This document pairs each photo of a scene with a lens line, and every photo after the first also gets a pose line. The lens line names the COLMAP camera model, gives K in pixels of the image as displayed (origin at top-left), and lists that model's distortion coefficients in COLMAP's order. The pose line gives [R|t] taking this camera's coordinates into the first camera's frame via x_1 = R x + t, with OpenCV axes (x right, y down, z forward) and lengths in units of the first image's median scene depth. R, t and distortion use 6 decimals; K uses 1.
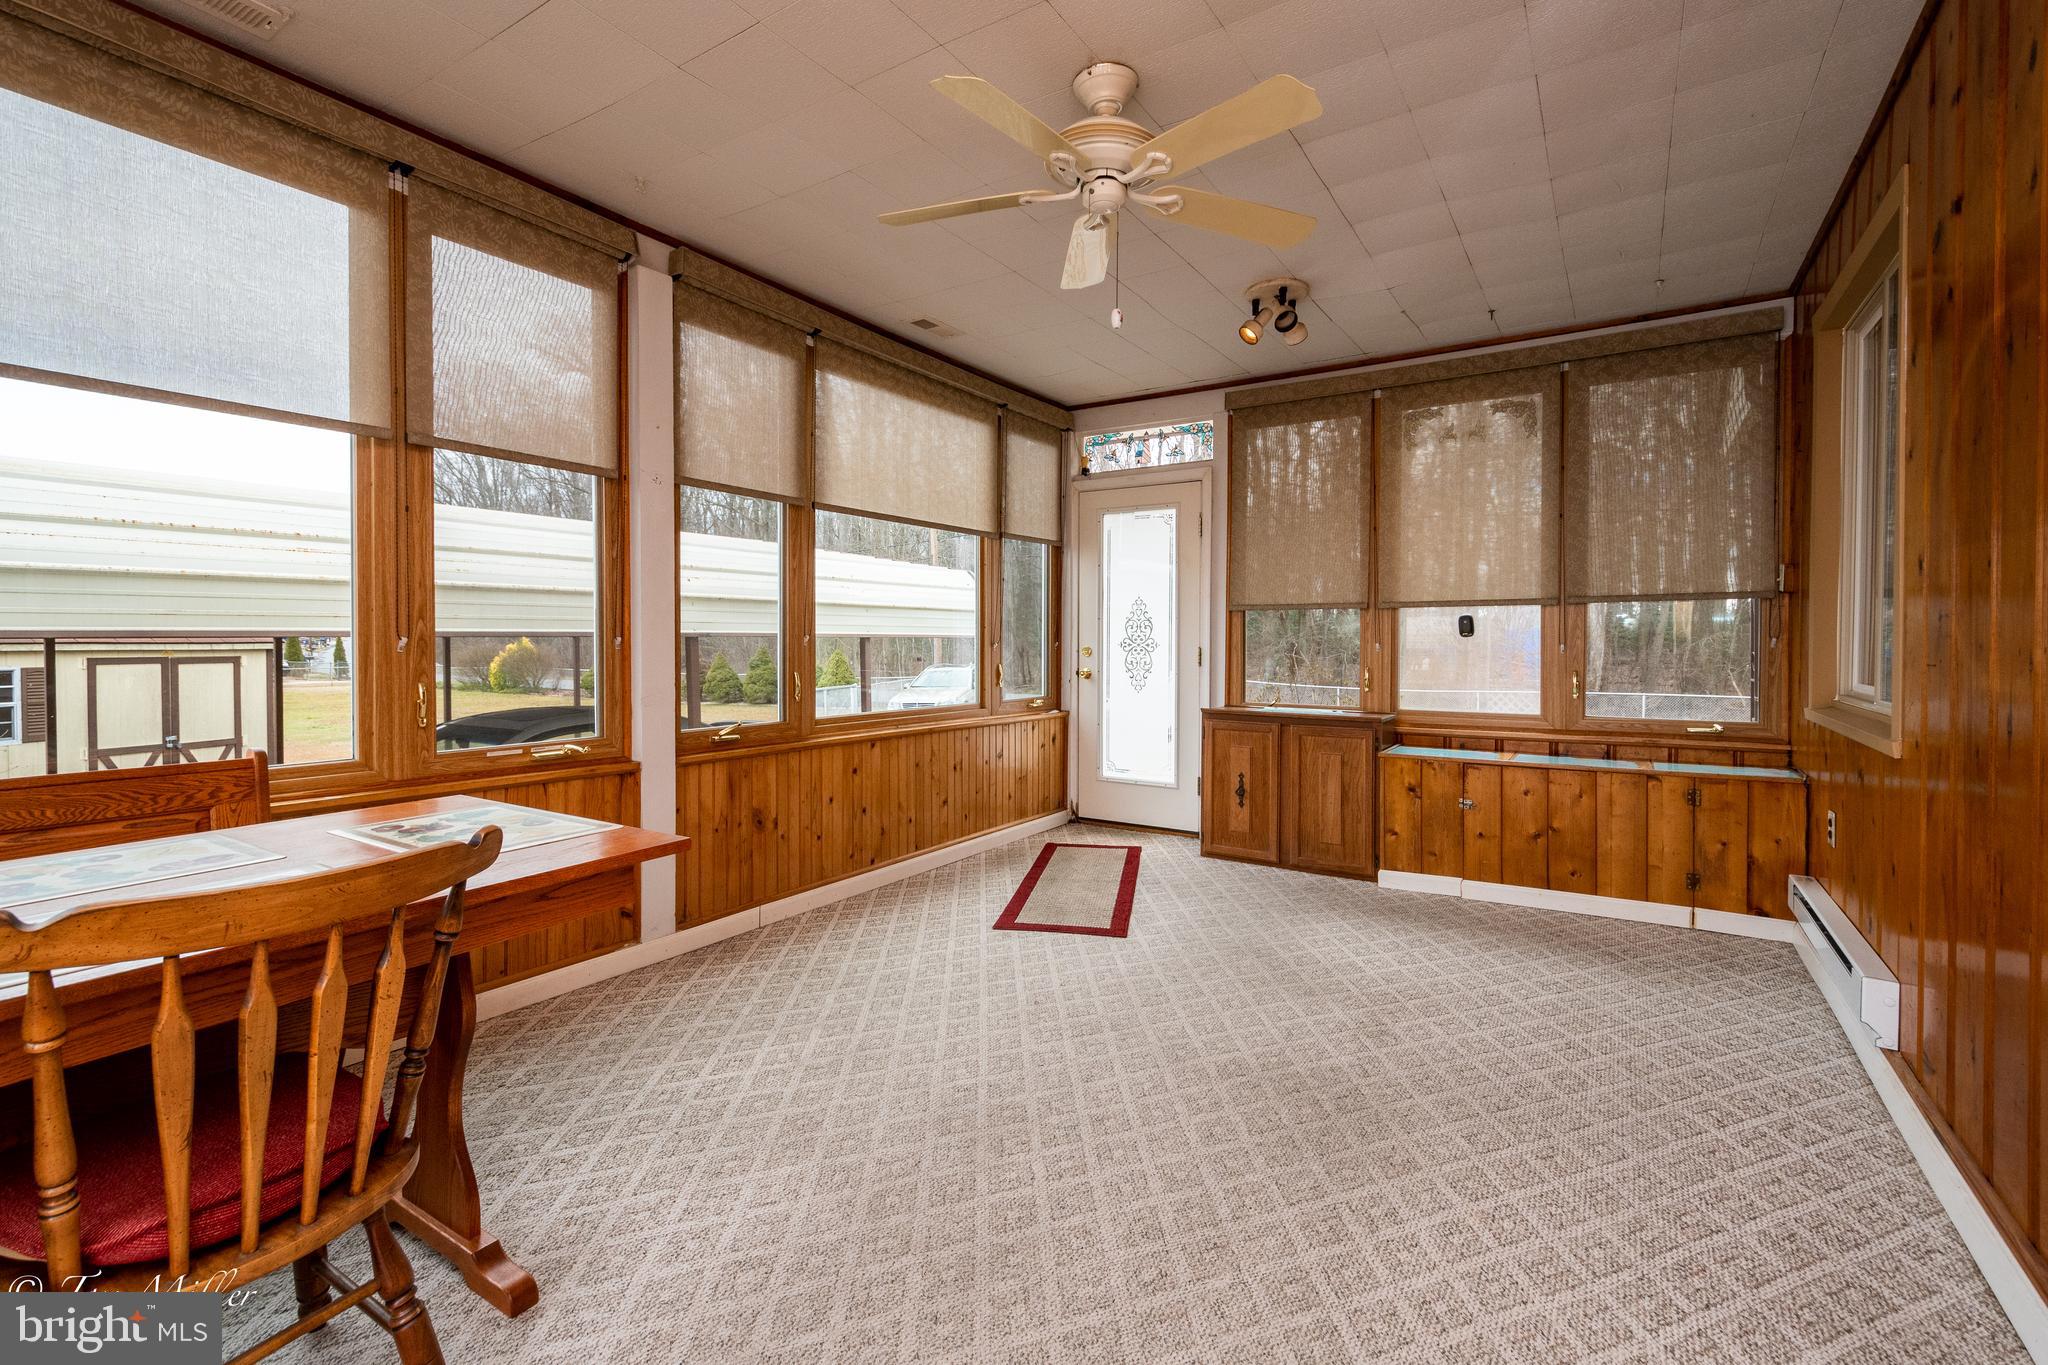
lens RADIAL K [[925.7, 0, 1016.1], [0, 925.7, 651.2], [0, 0, 1]] dist [-0.006765, 0.001428]
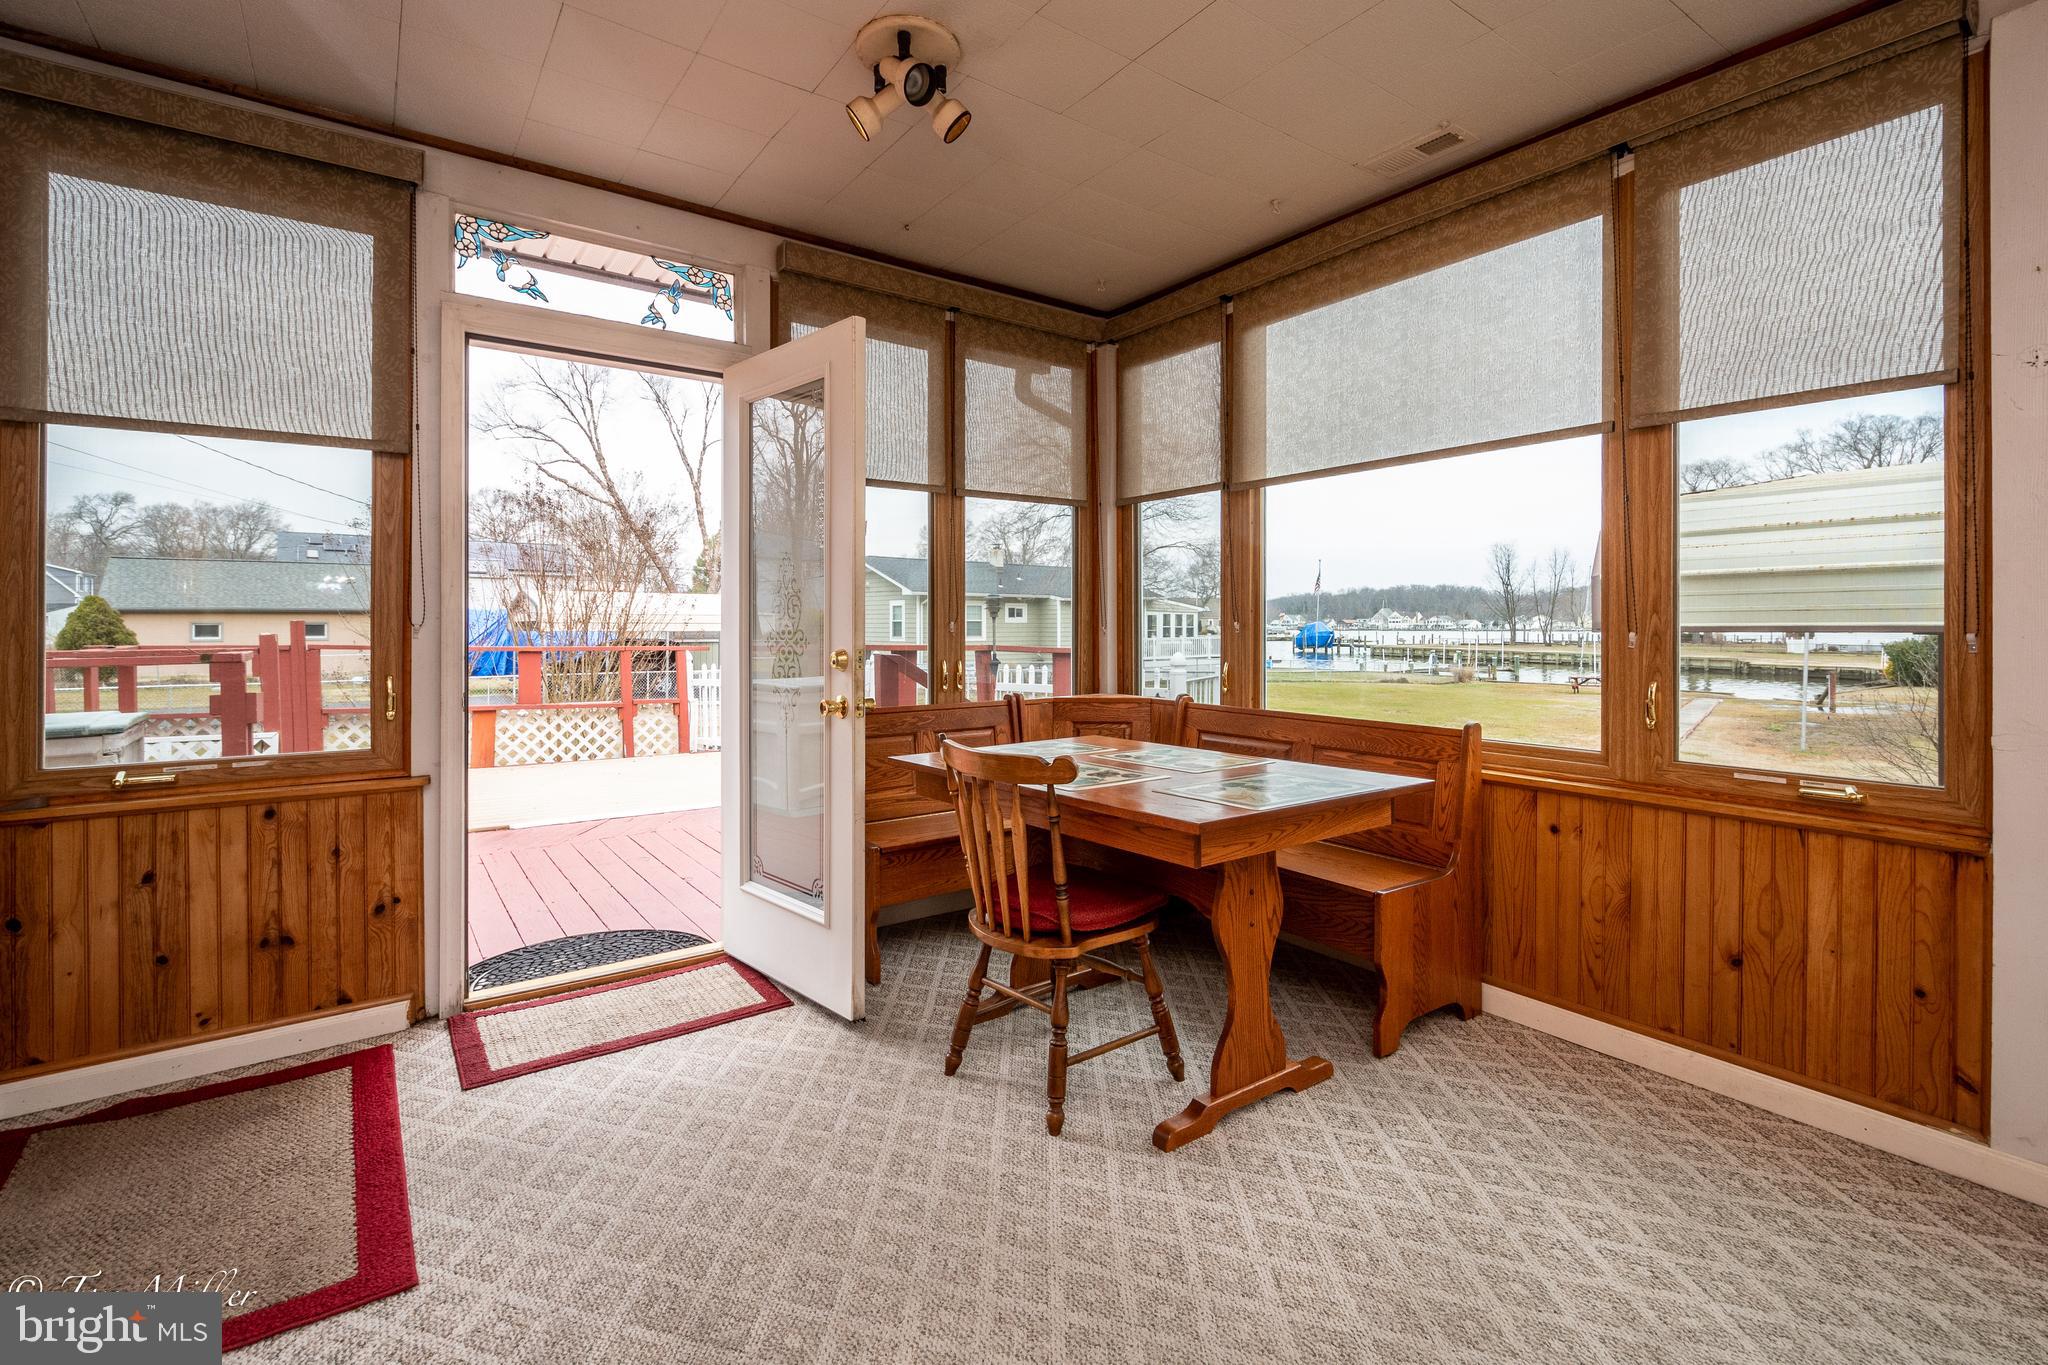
lens RADIAL K [[914.6, 0, 1053.7], [0, 914.6, 624.8], [0, 0, 1]] dist [-0.001020, -0.001502]
pose [[-0.342079, -0.004010, -0.939663, 0.437170], [-0.017986, 0.999836, 0.002281, -0.015016], [0.939499, 0.017681, -0.342095, 0.767322]]
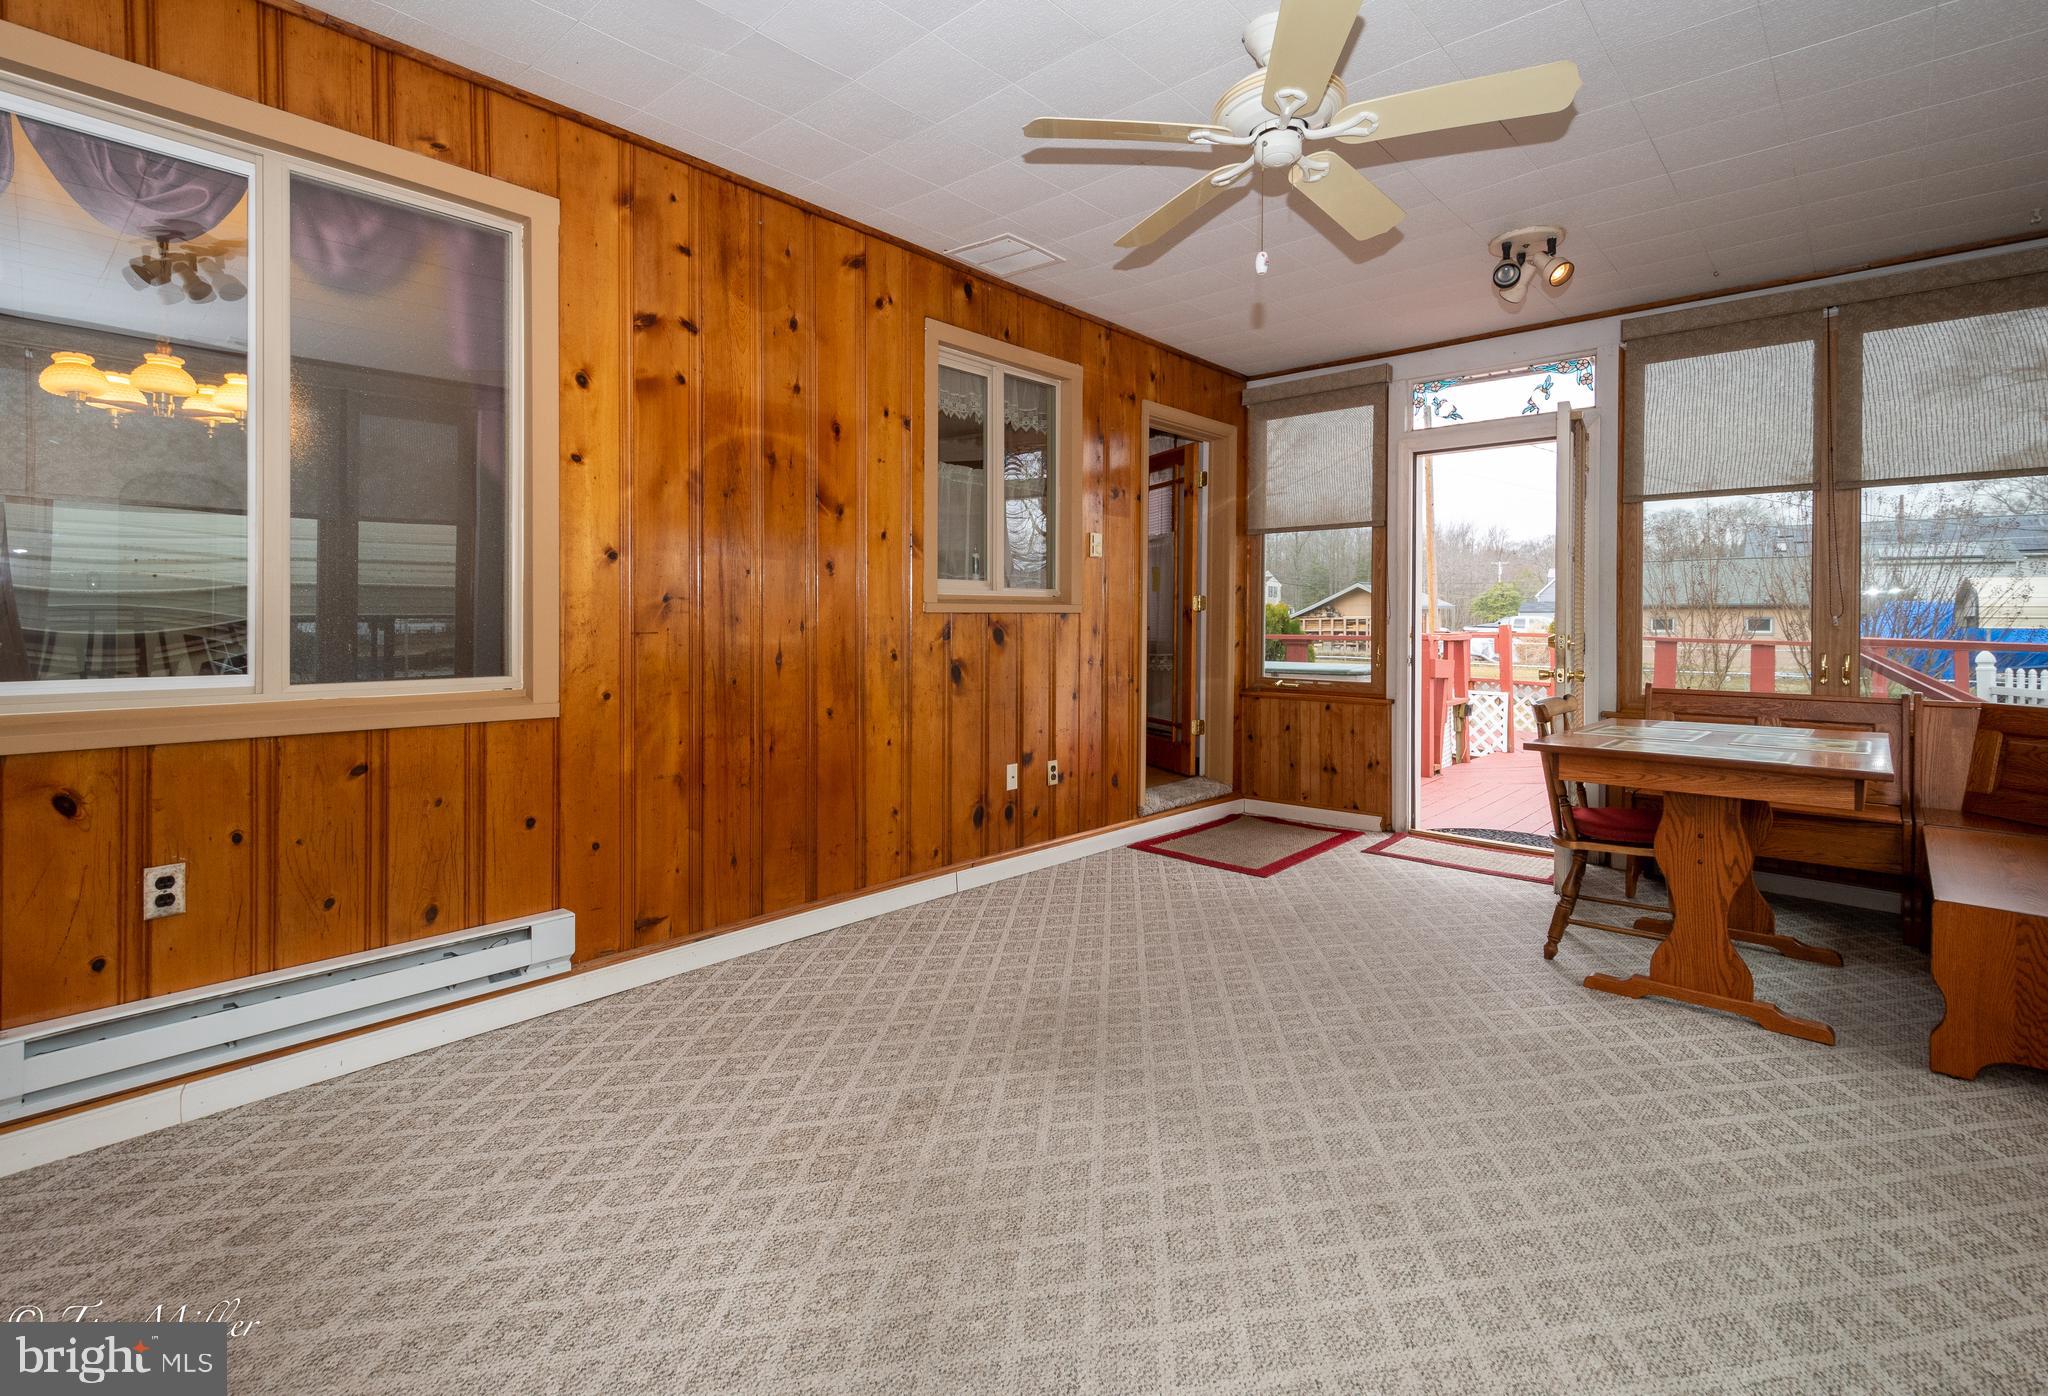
lens RADIAL K [[944.4, 0, 993.6], [0, 944.4, 619.1], [0, 0, 1]] dist [0.001804, 0.000398]
pose [[-0.985423, -0.008932, 0.169887, 0.193348], [-0.005695, 0.999793, 0.019531, -0.030245], [-0.170026, 0.018278, -0.985270, 1.825269]]
